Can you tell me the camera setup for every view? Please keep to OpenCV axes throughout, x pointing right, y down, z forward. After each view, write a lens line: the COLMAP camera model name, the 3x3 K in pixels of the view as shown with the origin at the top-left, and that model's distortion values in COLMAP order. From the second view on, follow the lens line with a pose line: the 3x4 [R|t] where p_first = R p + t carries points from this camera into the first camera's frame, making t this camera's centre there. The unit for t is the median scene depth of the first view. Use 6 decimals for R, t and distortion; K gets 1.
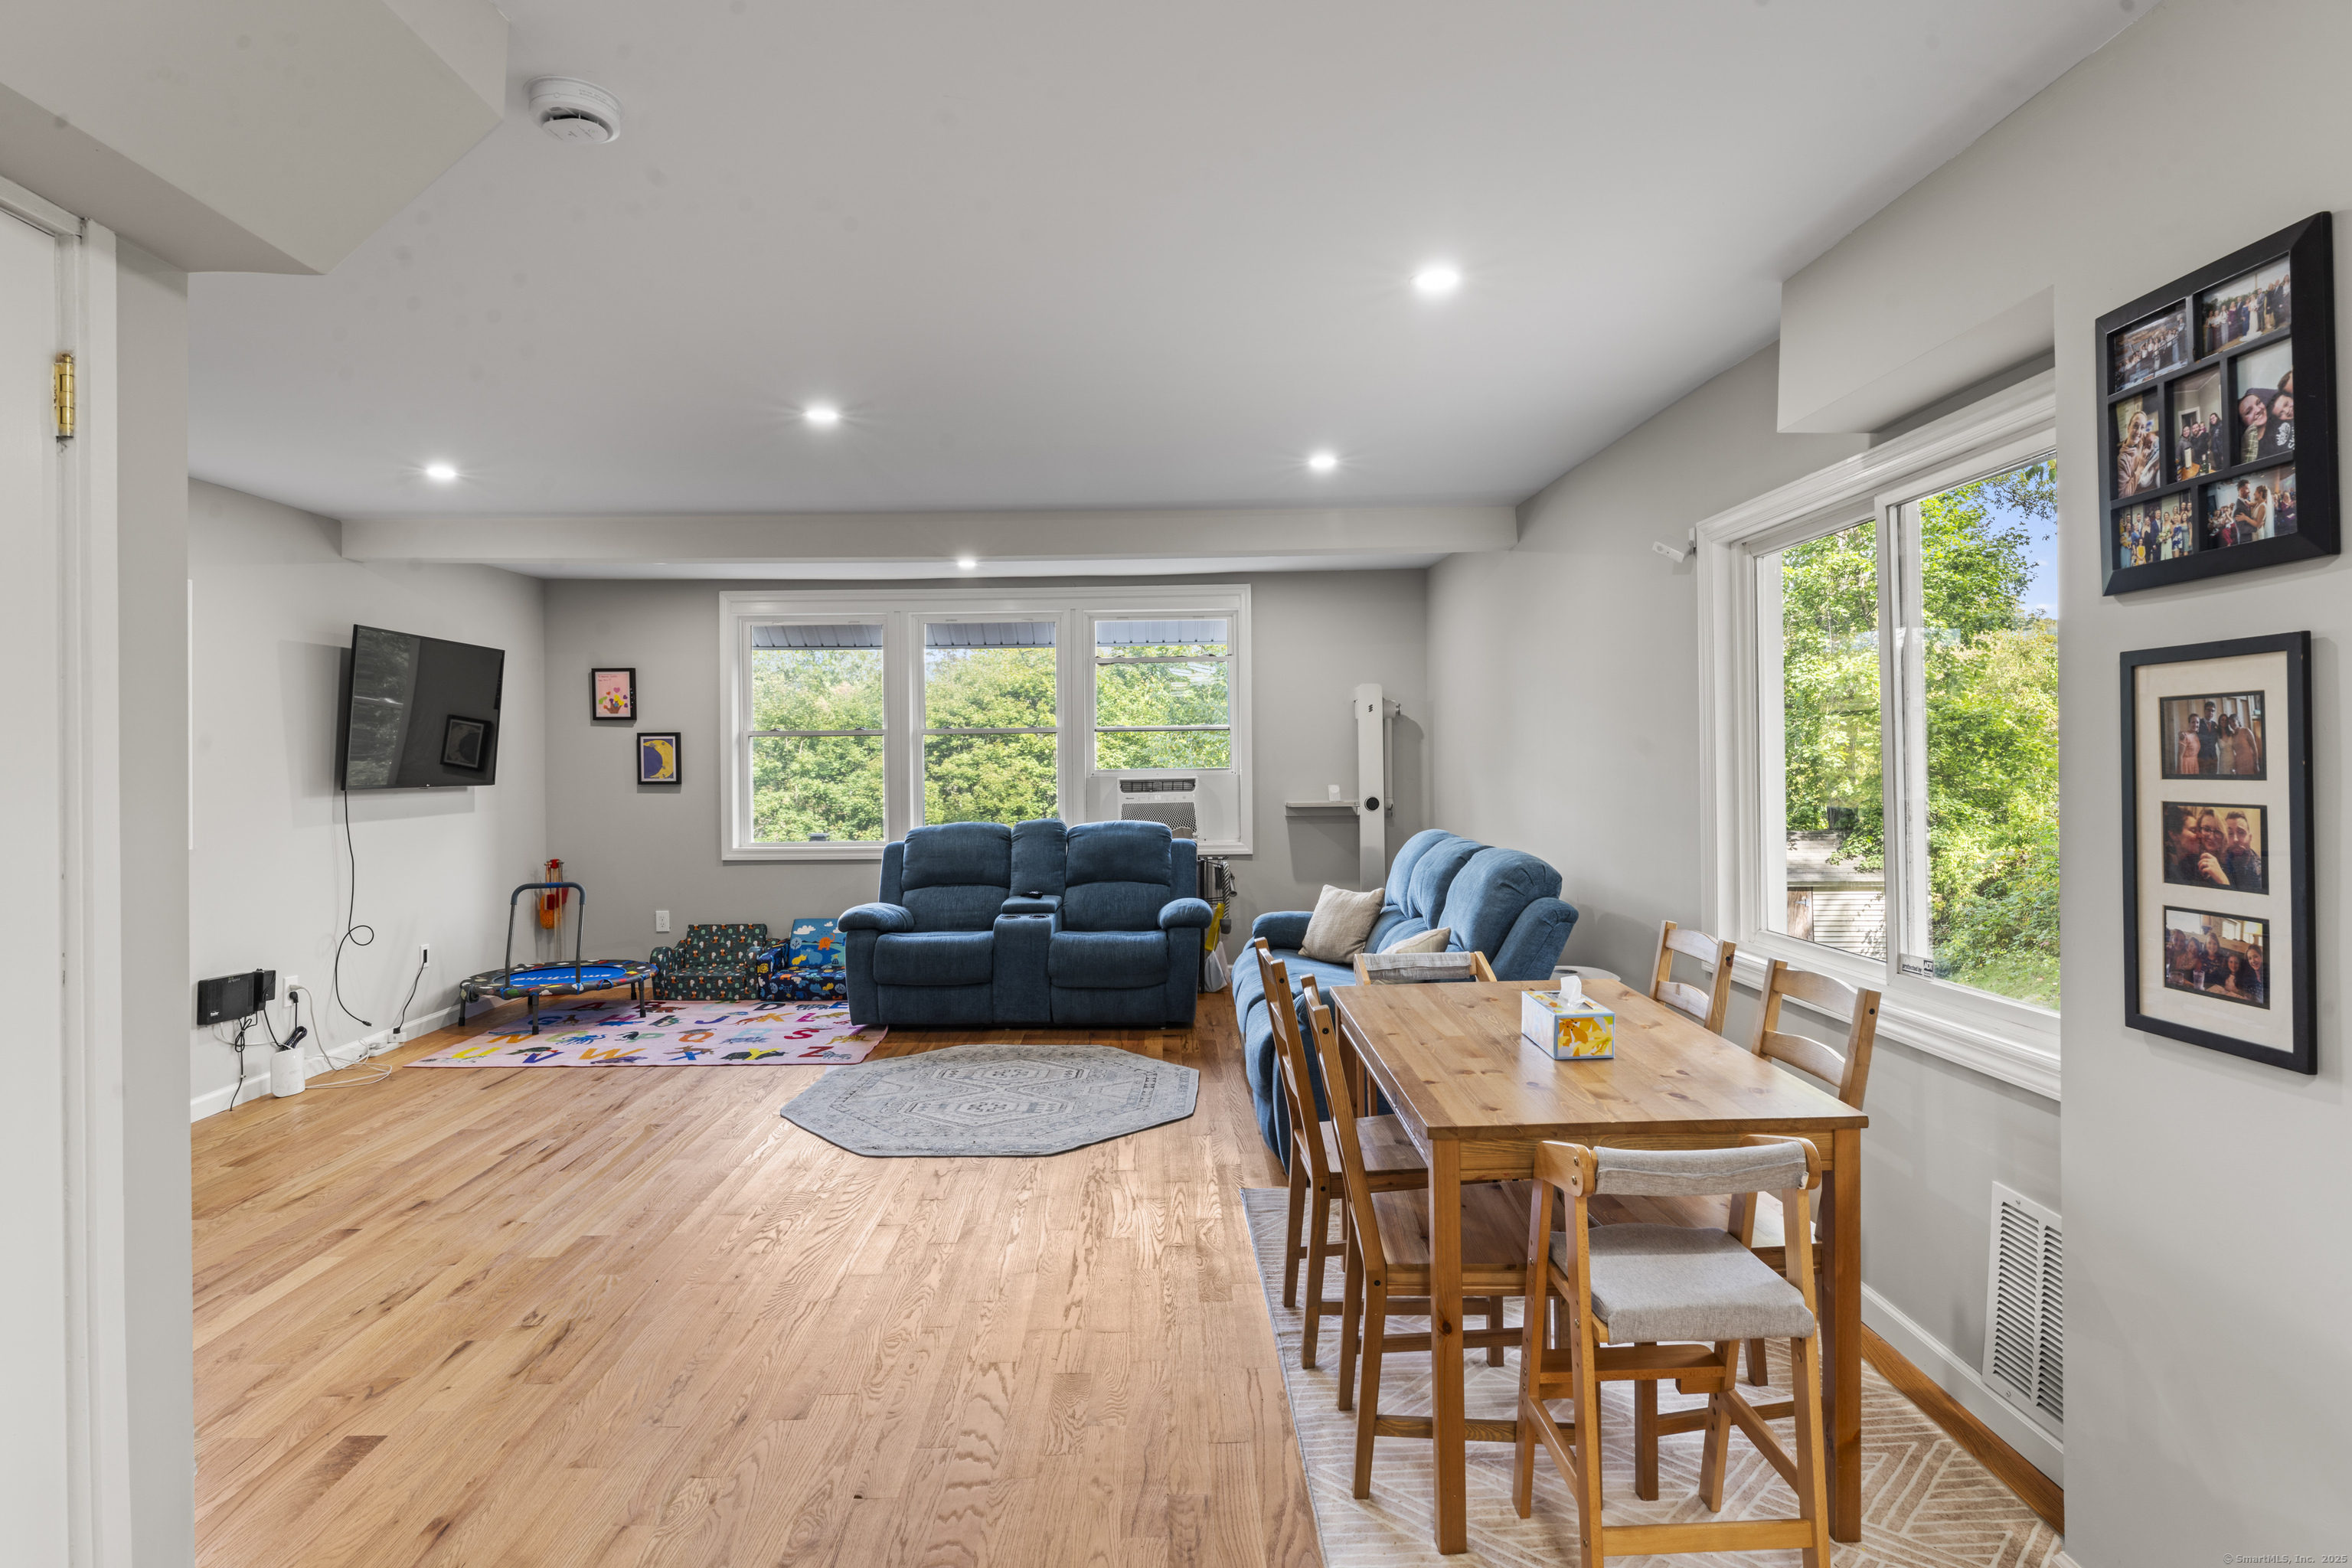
lens RADIAL K [[1234.6, 0, 1177.8], [0, 1234.6, 773.2], [0, 0, 1]] dist [-0.000928, 0.000033]
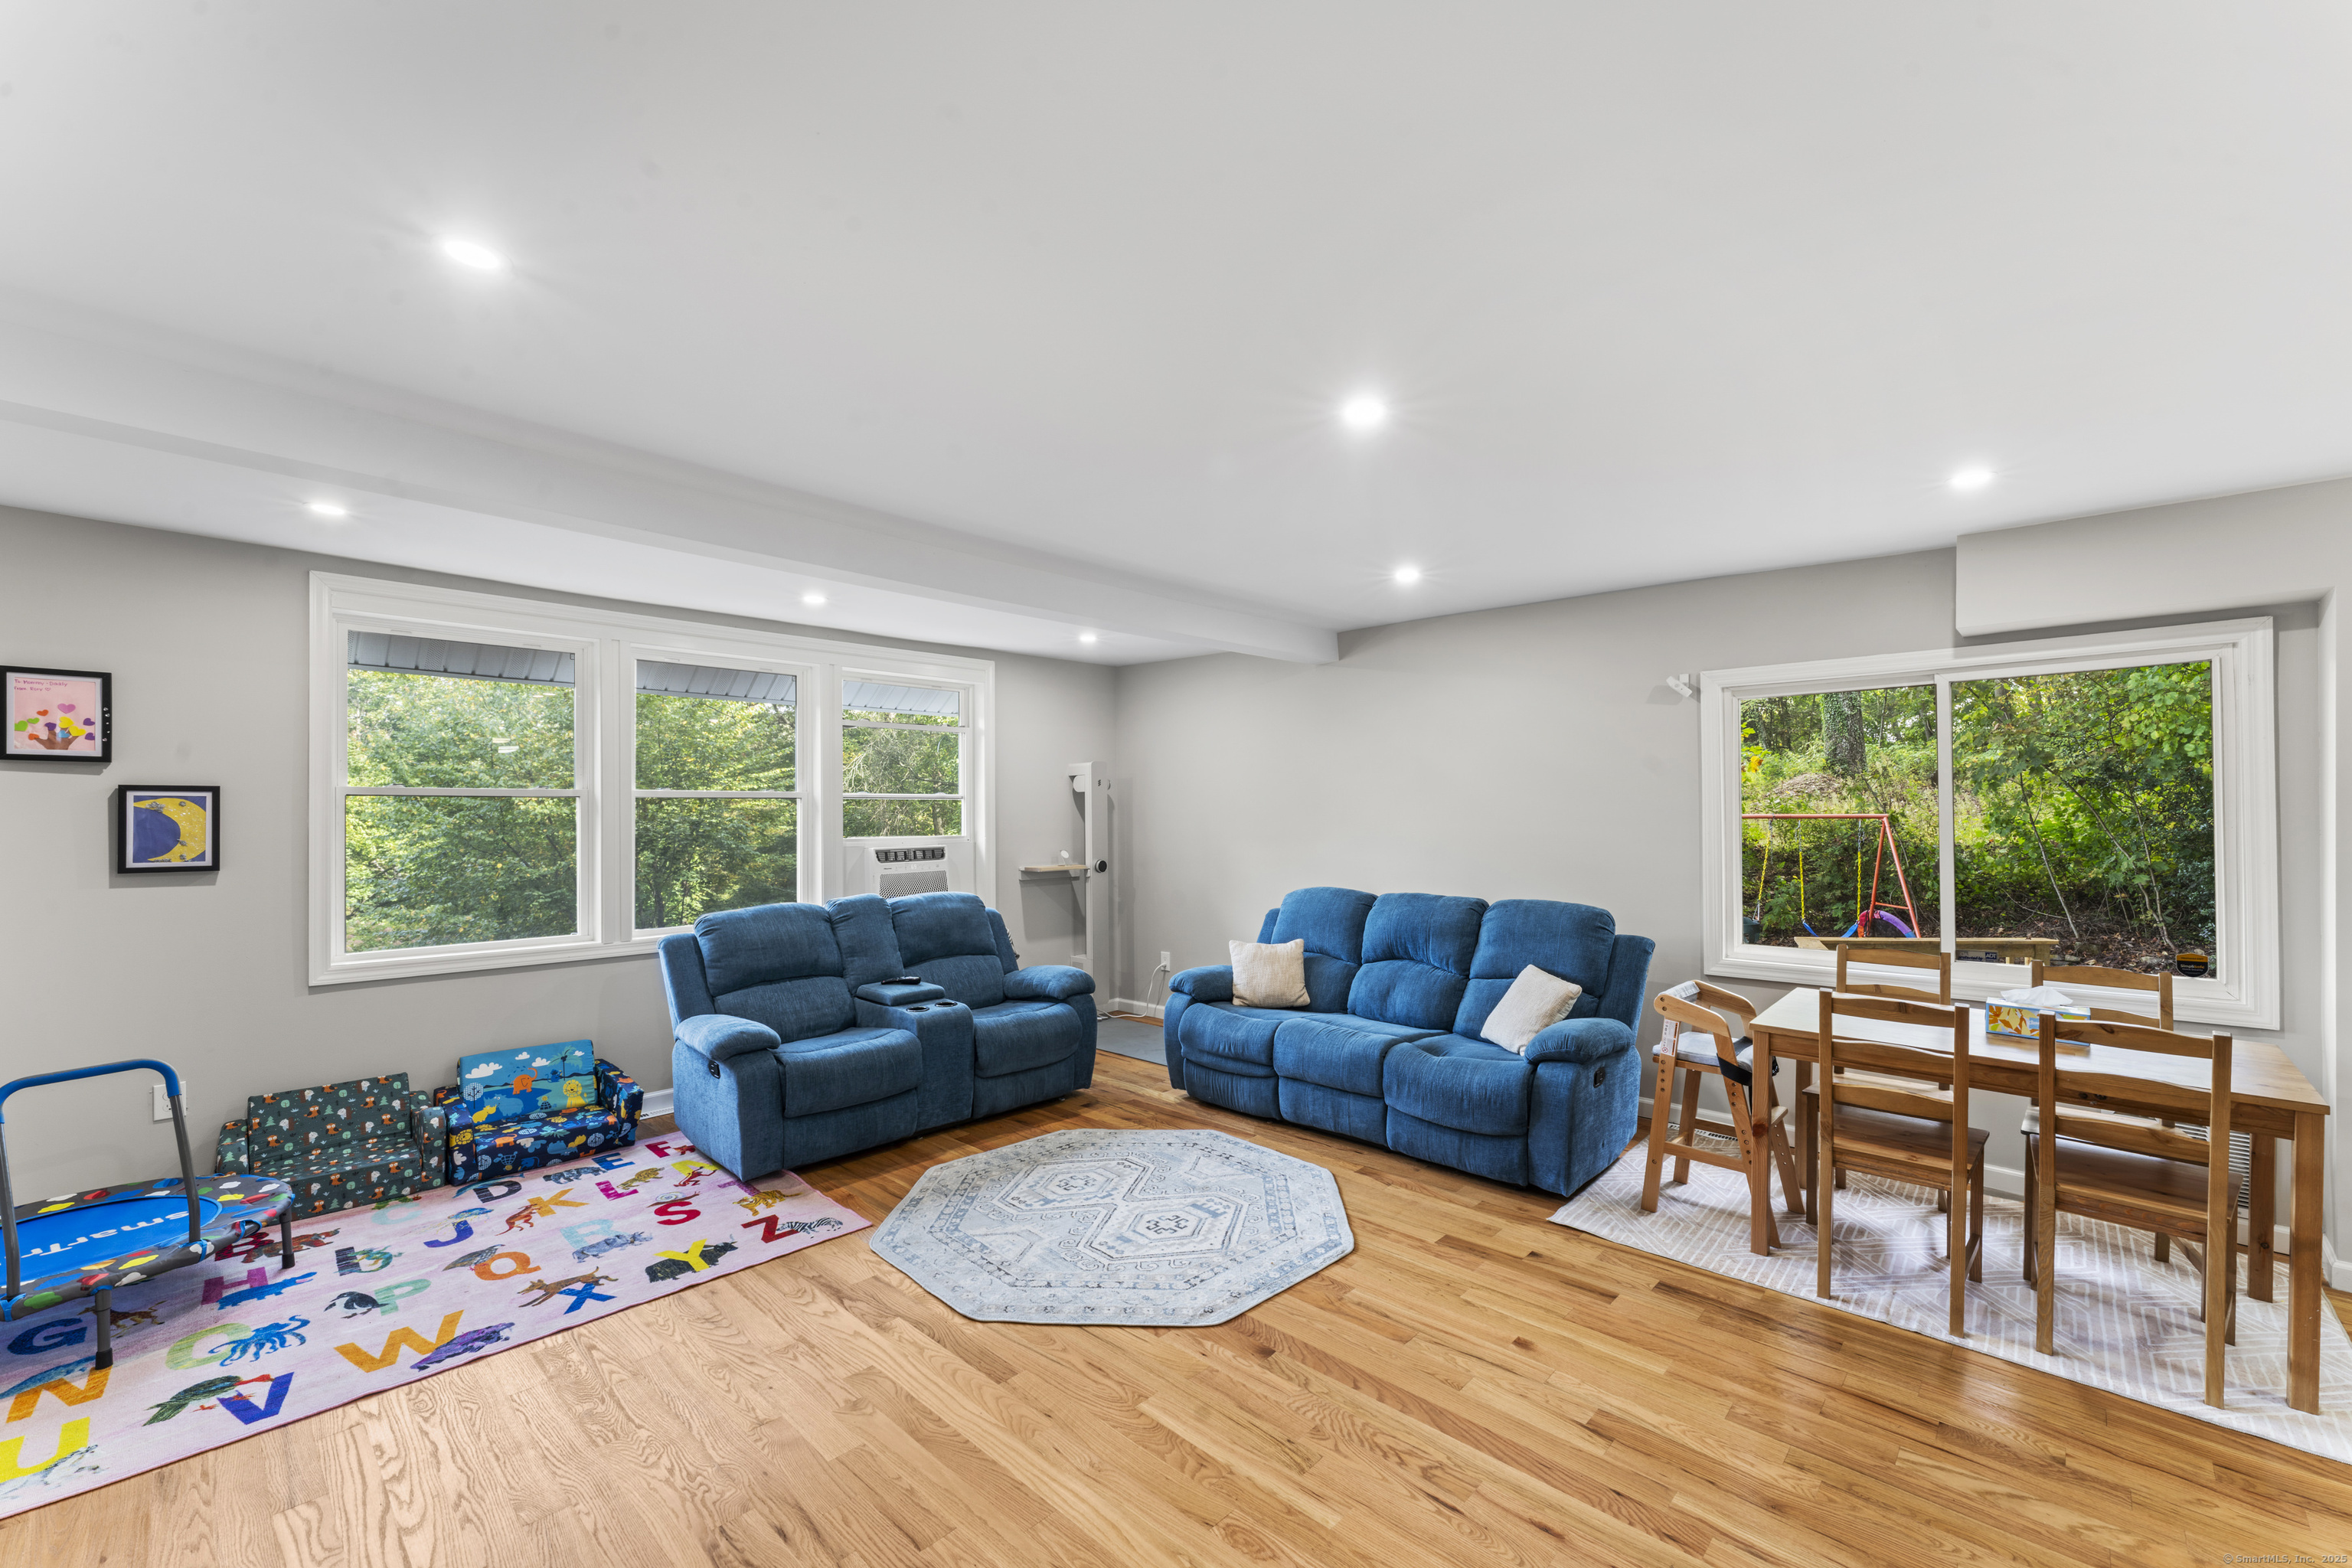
lens RADIAL K [[934.3, 0, 1163.4], [0, 934.3, 818.5], [0, 0, 1]] dist [0.001956, 0.000042]
pose [[0.693969, 0.005976, 0.719980, -0.458603], [0.006524, 0.999872, -0.014587, -0.007898], [-0.719975, 0.014820, 0.693841, 0.376825]]
